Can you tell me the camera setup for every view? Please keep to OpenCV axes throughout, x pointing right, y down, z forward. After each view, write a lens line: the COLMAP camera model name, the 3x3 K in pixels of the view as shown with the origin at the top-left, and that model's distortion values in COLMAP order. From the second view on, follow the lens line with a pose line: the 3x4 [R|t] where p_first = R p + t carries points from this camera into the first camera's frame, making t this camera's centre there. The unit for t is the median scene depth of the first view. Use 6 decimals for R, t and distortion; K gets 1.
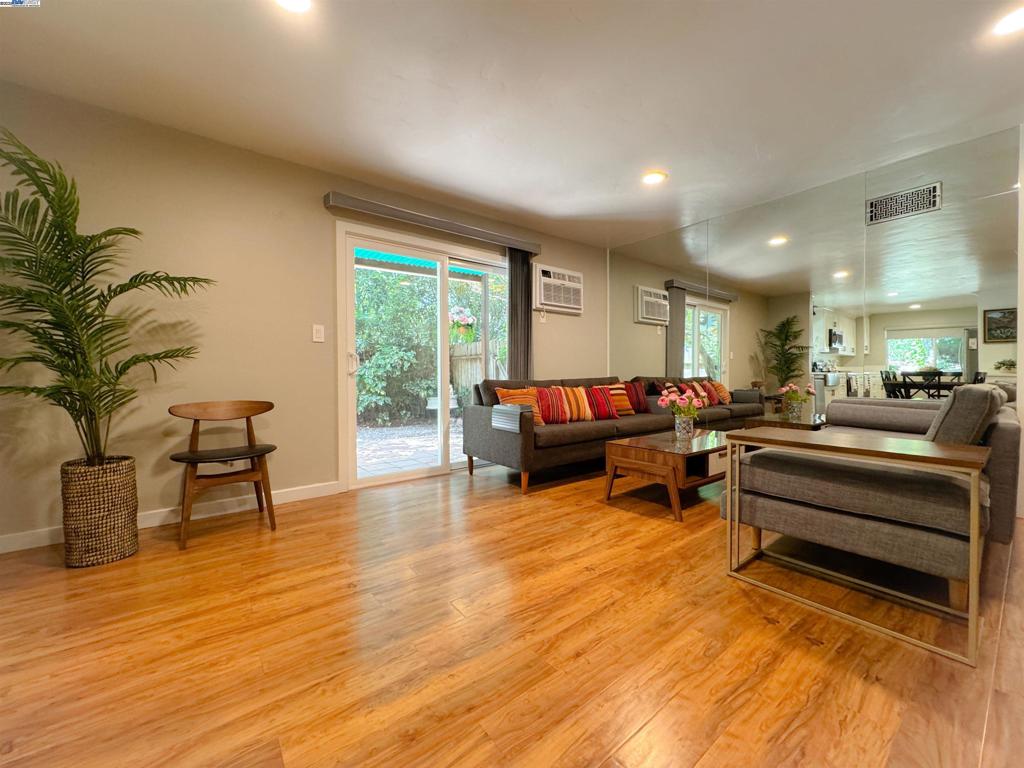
lens RADIAL K [[408.9, 0, 512.9], [0, 408.9, 380.9], [0, 0, 1]] dist [-0.000470, 0.000042]
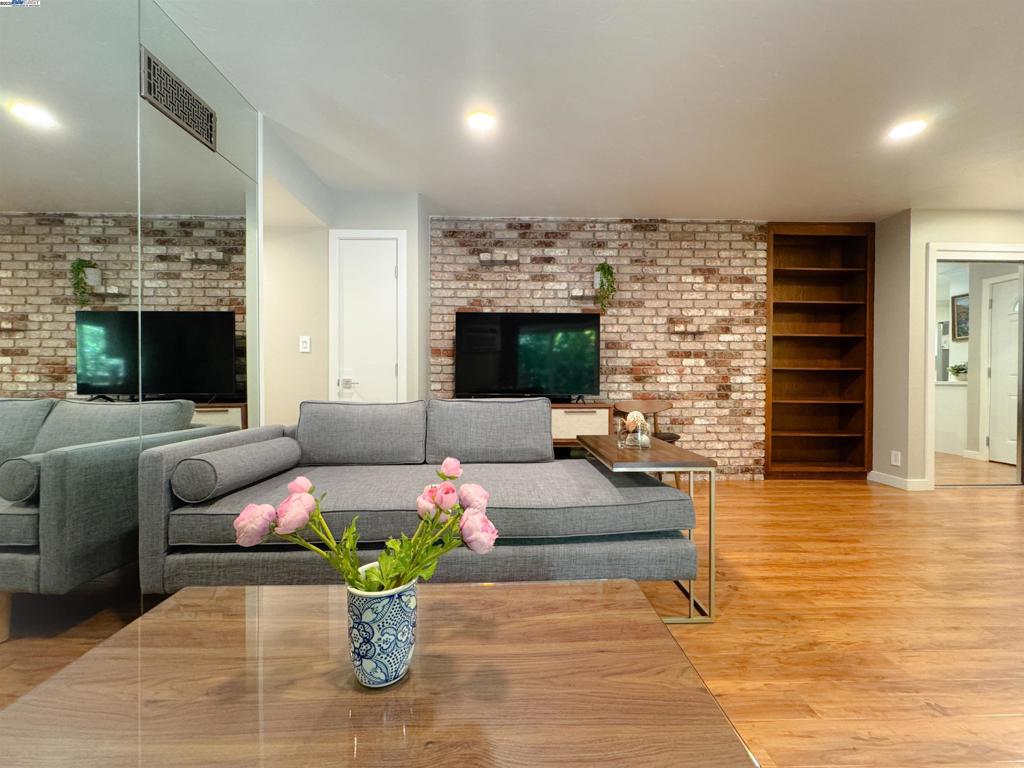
lens RADIAL K [[408.9, 0, 512.9], [0, 408.9, 380.9], [0, 0, 1]] dist [-0.000470, 0.000042]
pose [[-0.802688, -0.009581, 0.596323, 0.213394], [0.005820, 0.999698, 0.023895, -0.039913], [-0.596371, 0.022651, -0.802389, 1.176830]]
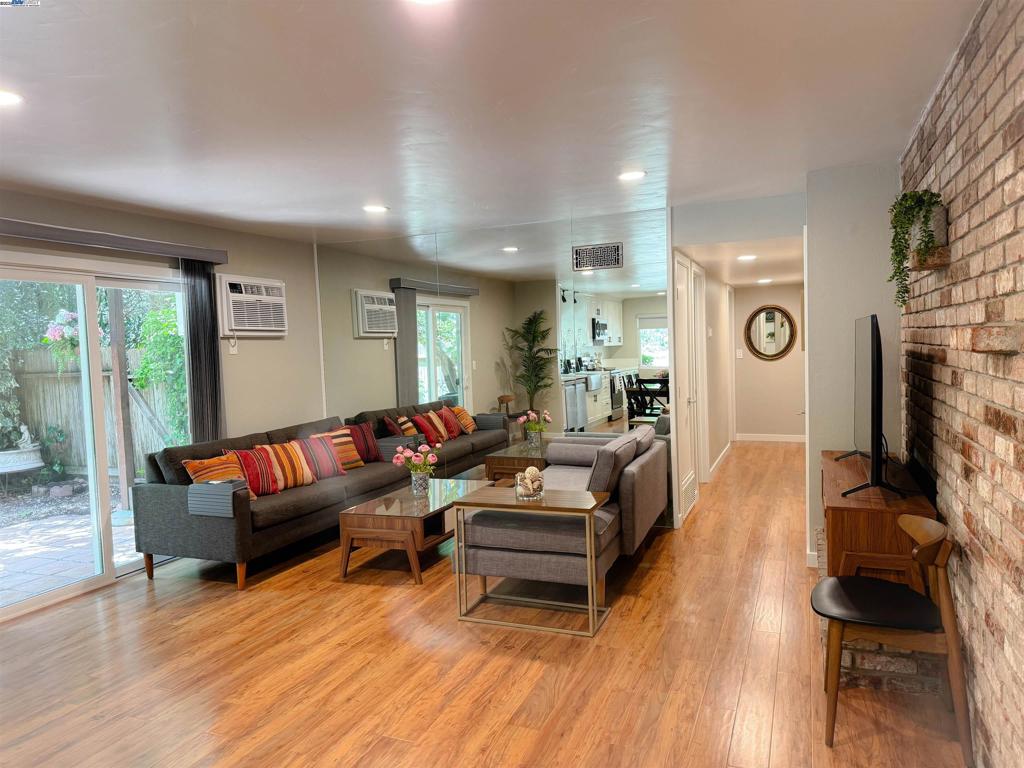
lens RADIAL K [[718.0, 0, 512.0], [0, 718.0, 384.0], [0, 0, 1]] dist [0.121509, -0.218437]
pose [[0.866157, -0.054950, 0.496743, -0.210288], [0.042030, 0.998425, 0.037160, -0.169482], [-0.498002, -0.011309, 0.867102, -0.540624]]
